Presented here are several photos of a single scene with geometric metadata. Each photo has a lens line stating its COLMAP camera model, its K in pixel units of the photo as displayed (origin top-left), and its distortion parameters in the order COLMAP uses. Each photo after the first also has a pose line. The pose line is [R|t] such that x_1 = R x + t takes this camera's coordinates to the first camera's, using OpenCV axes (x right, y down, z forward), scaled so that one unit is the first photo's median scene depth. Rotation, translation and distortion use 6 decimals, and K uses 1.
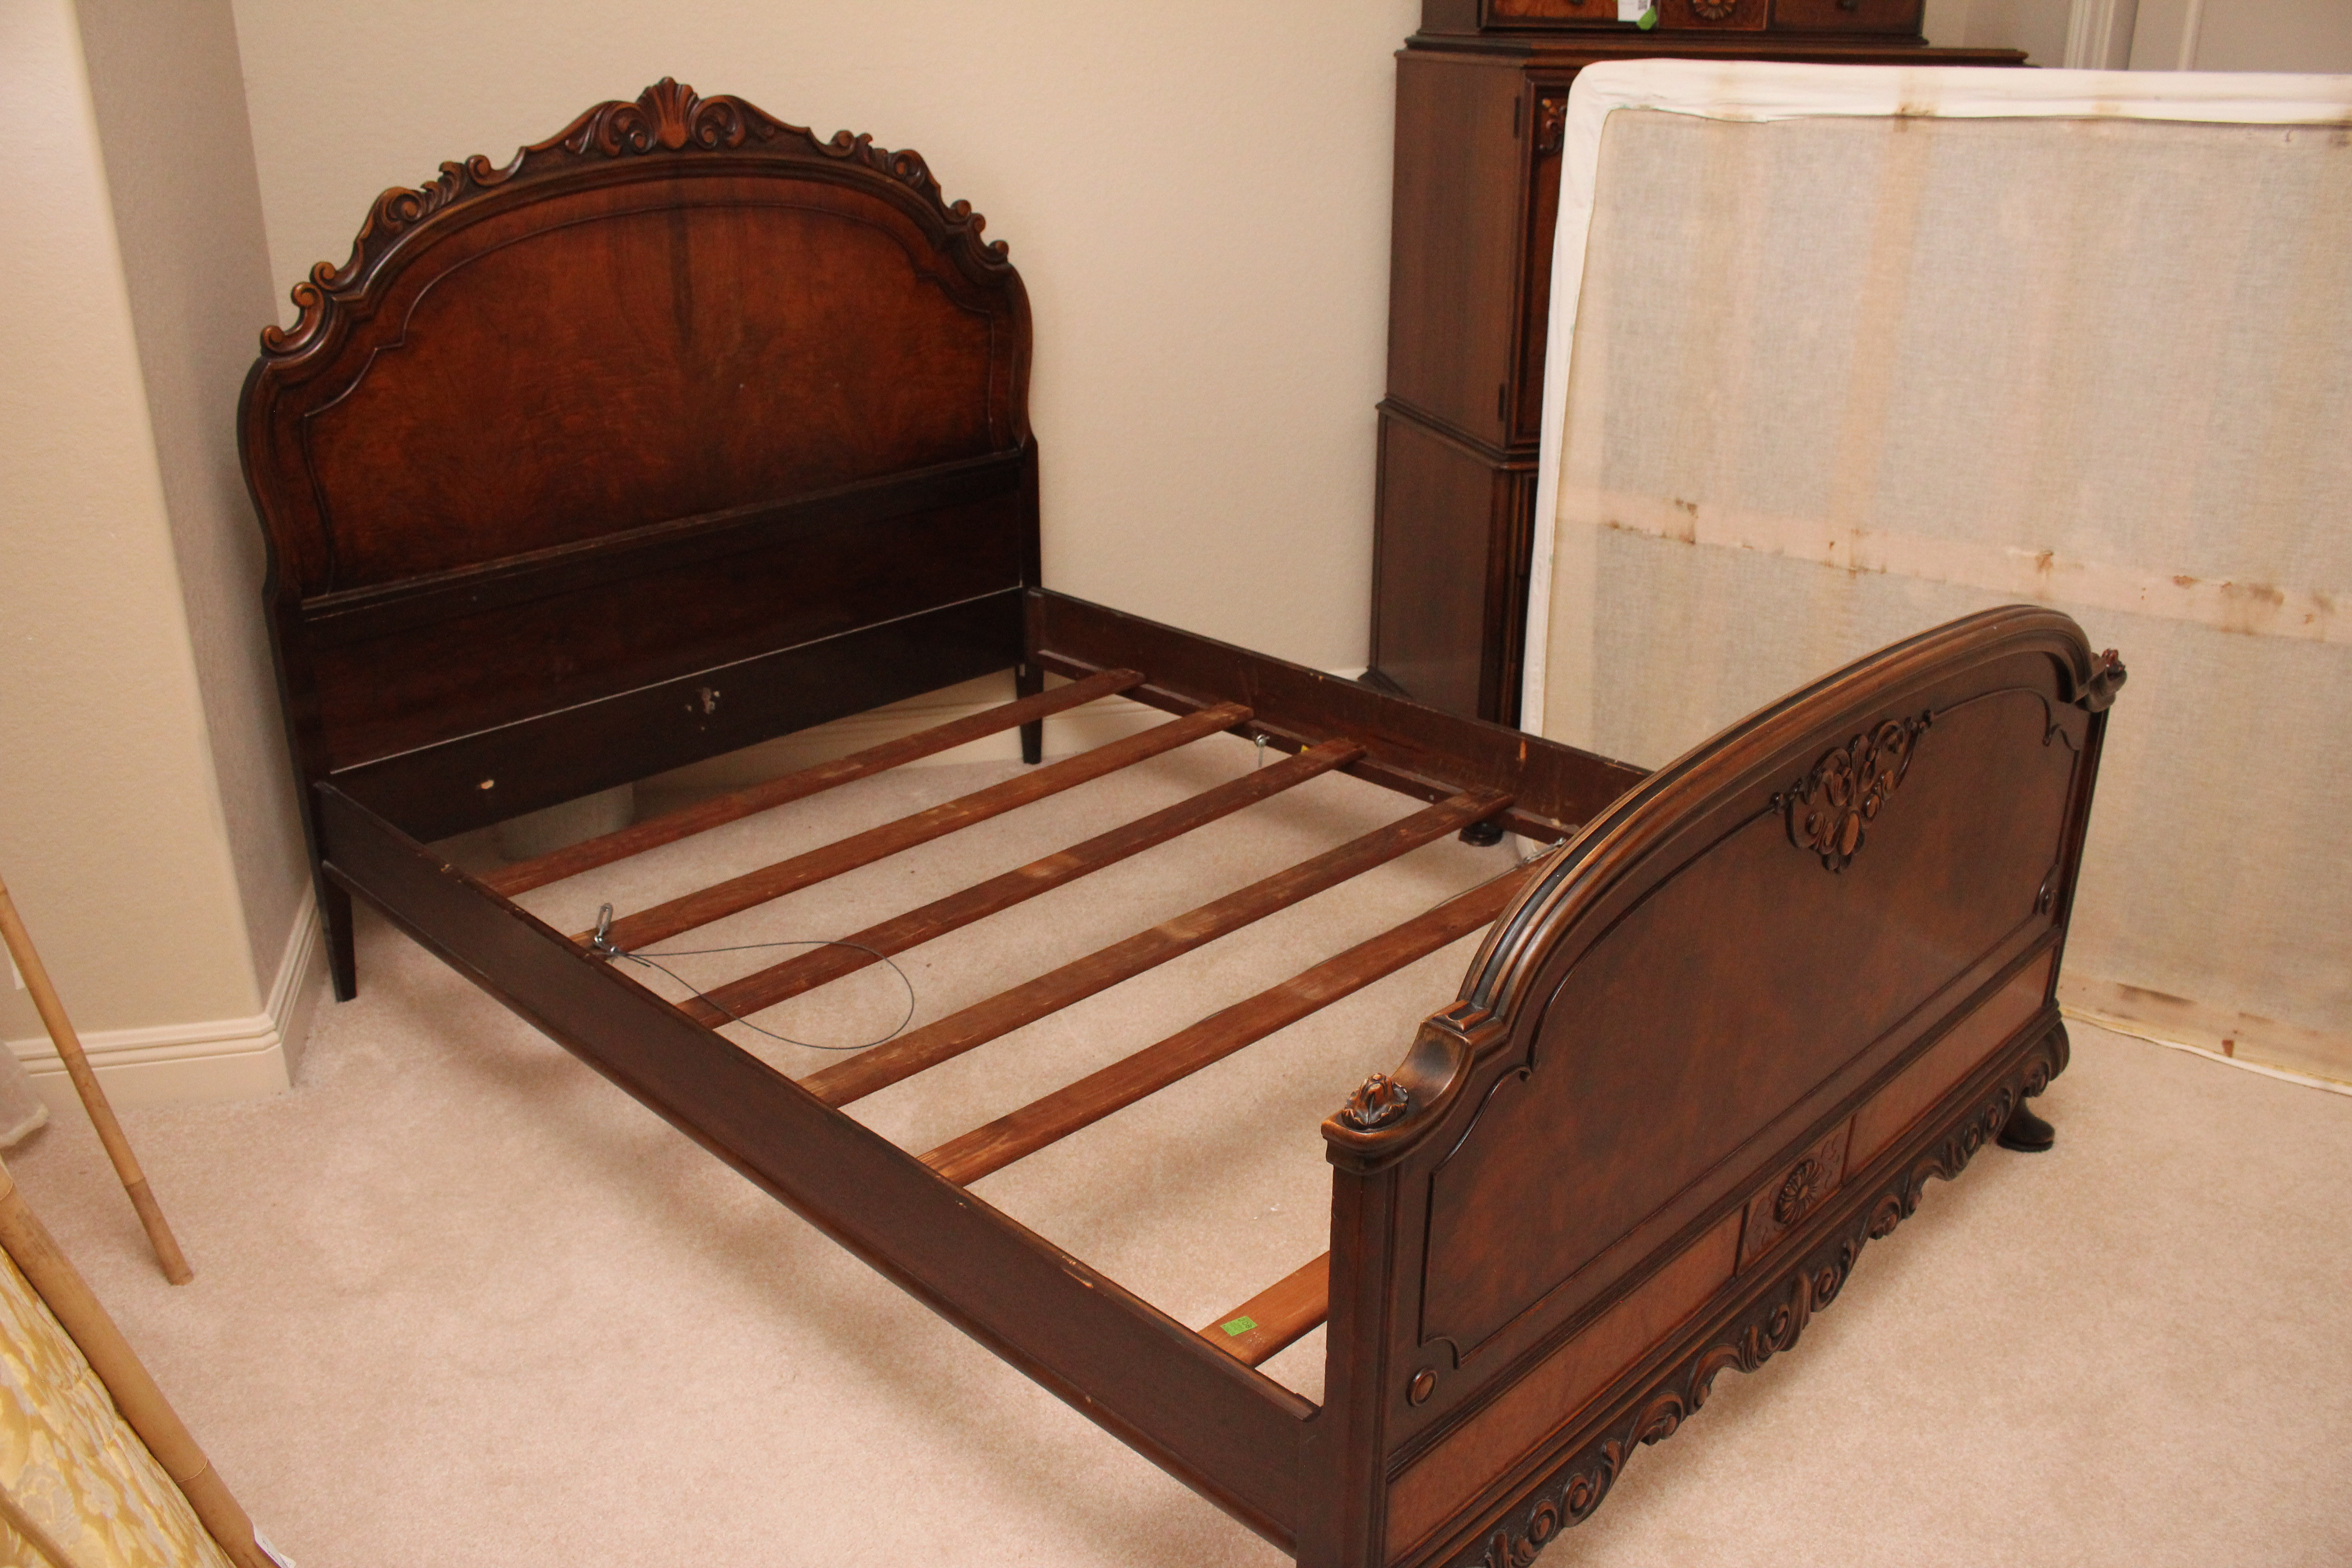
lens RADIAL K [[1899.9, 0, 1187.4], [0, 1899.9, 785.5], [0, 0, 1]] dist [-0.124831, 0.072908]
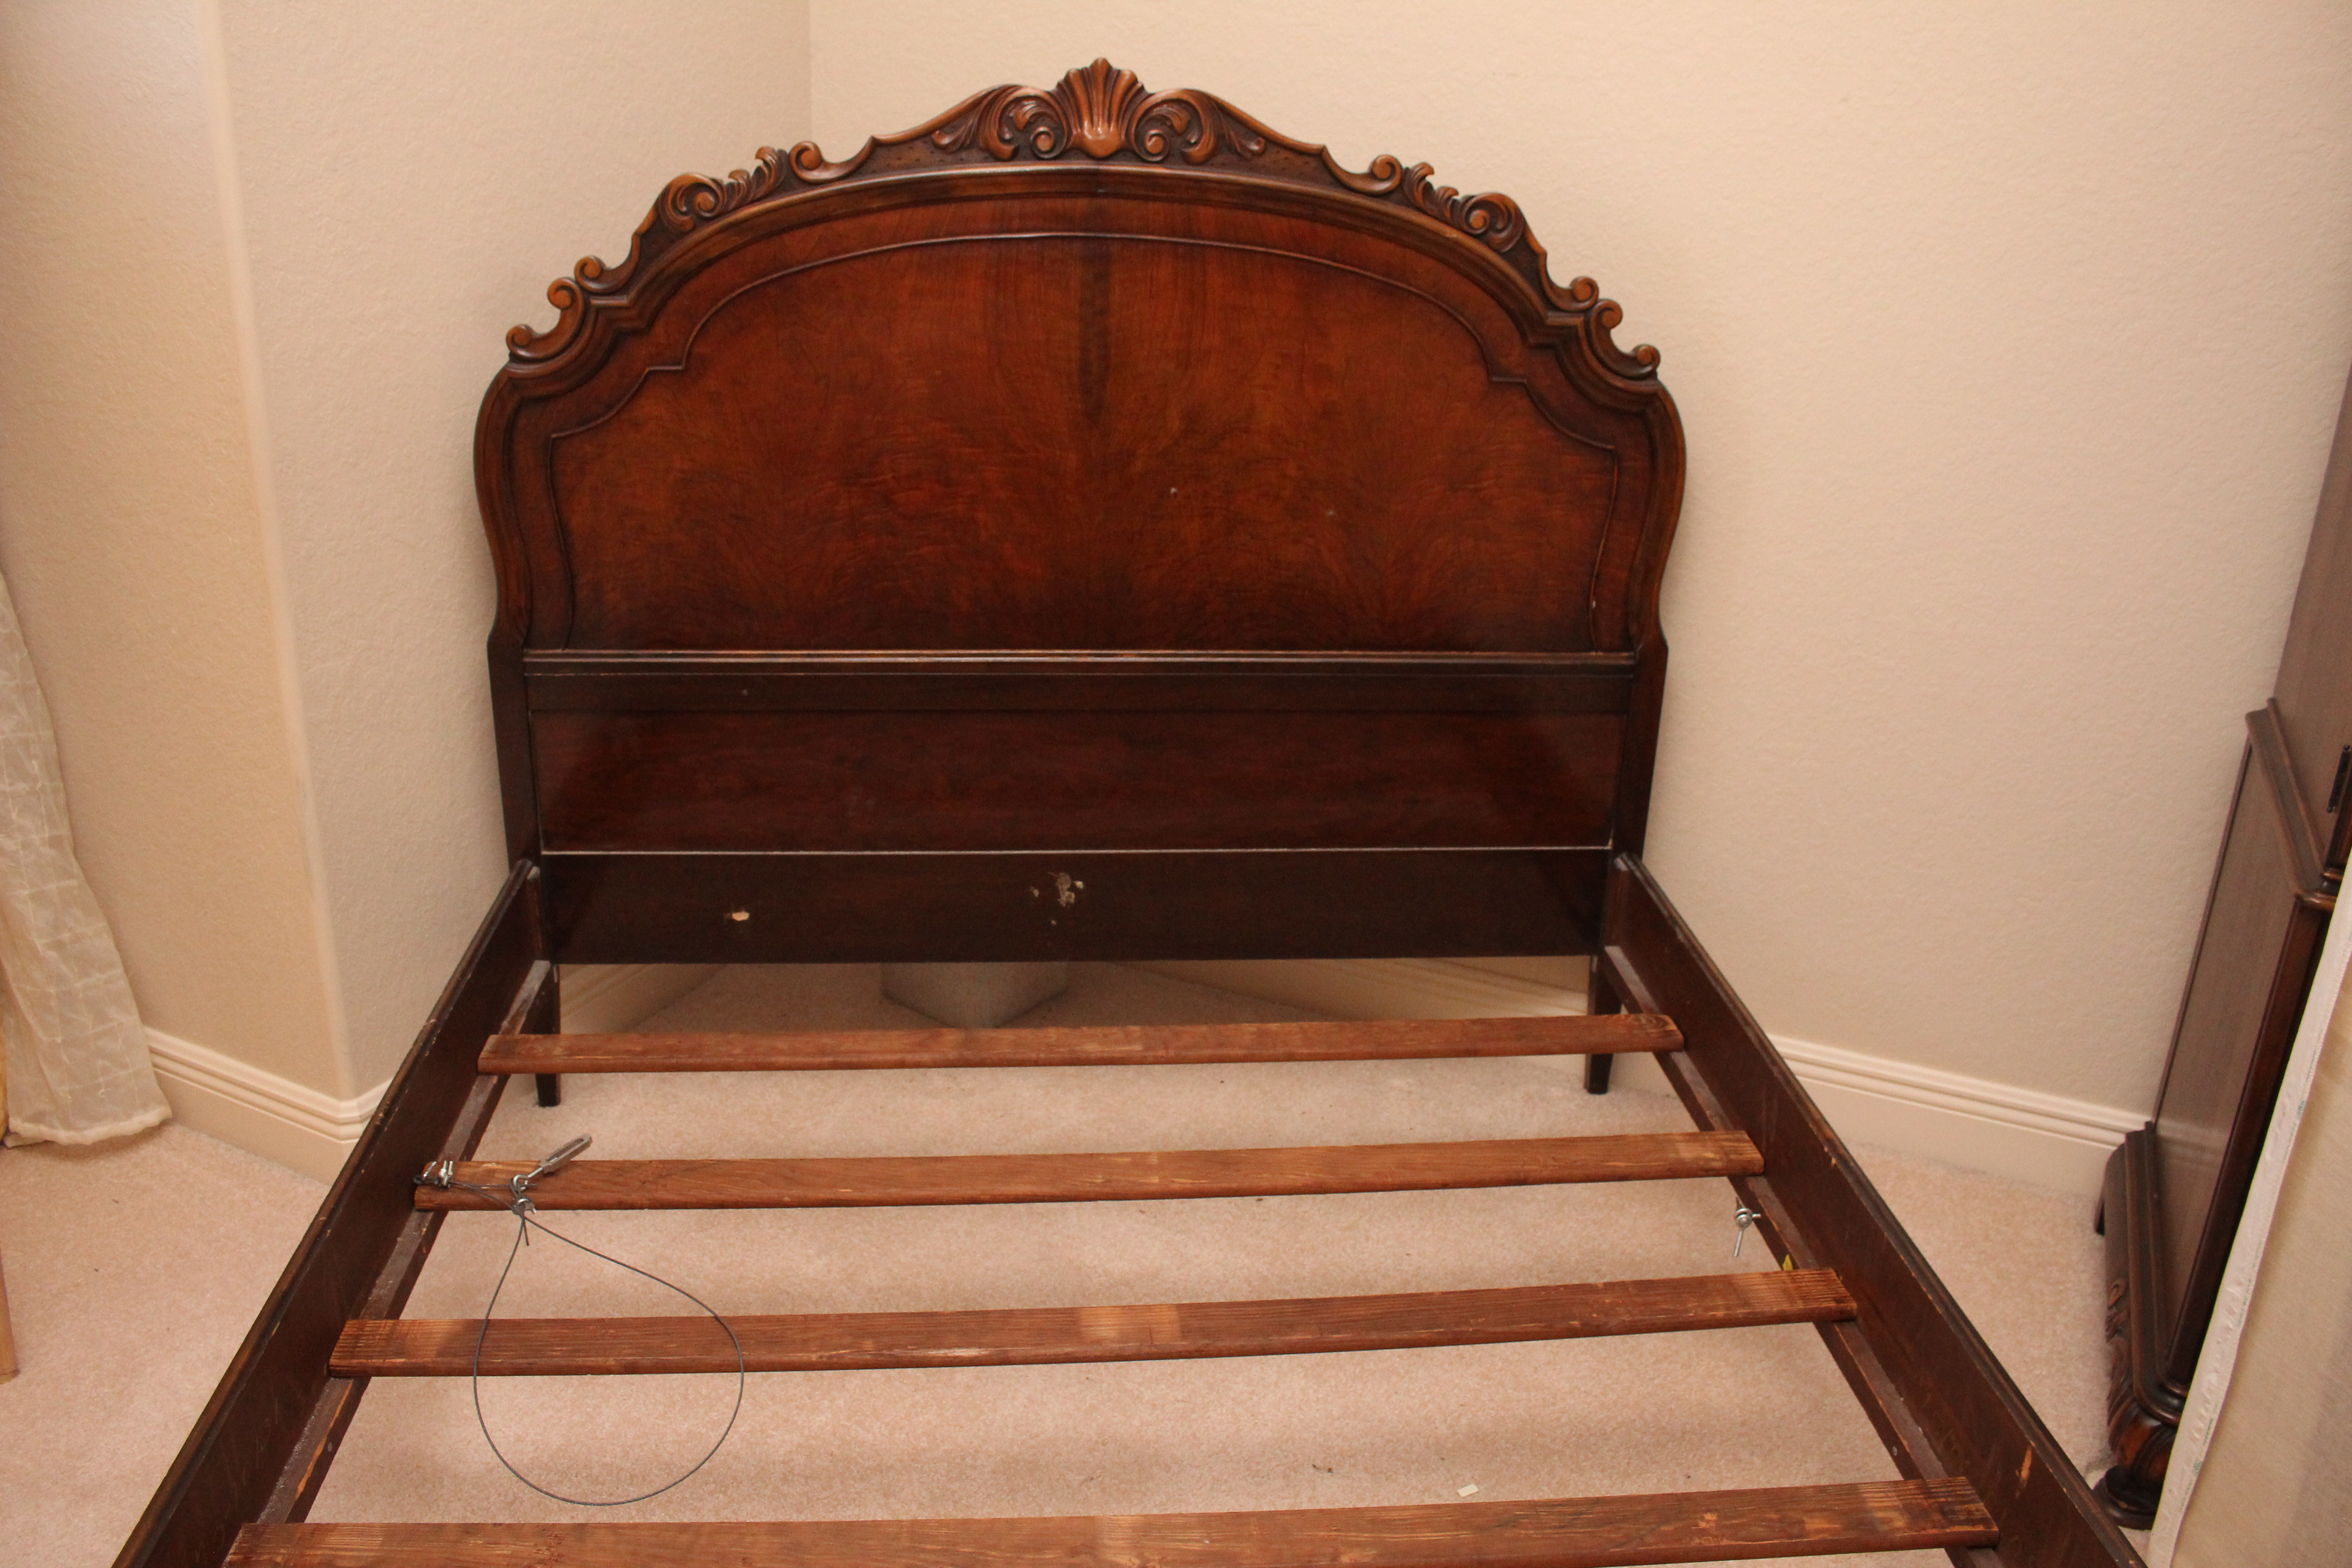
lens RADIAL K [[1899.9, 0, 1183.5], [0, 1899.9, 797.4], [0, 0, 1]] dist [-0.124831, 0.072908]
pose [[0.760311, 0.257317, -0.596419, 0.245429], [-0.274498, 0.959454, 0.064016, -0.154673], [0.588709, 0.115044, 0.800117, 0.451642]]
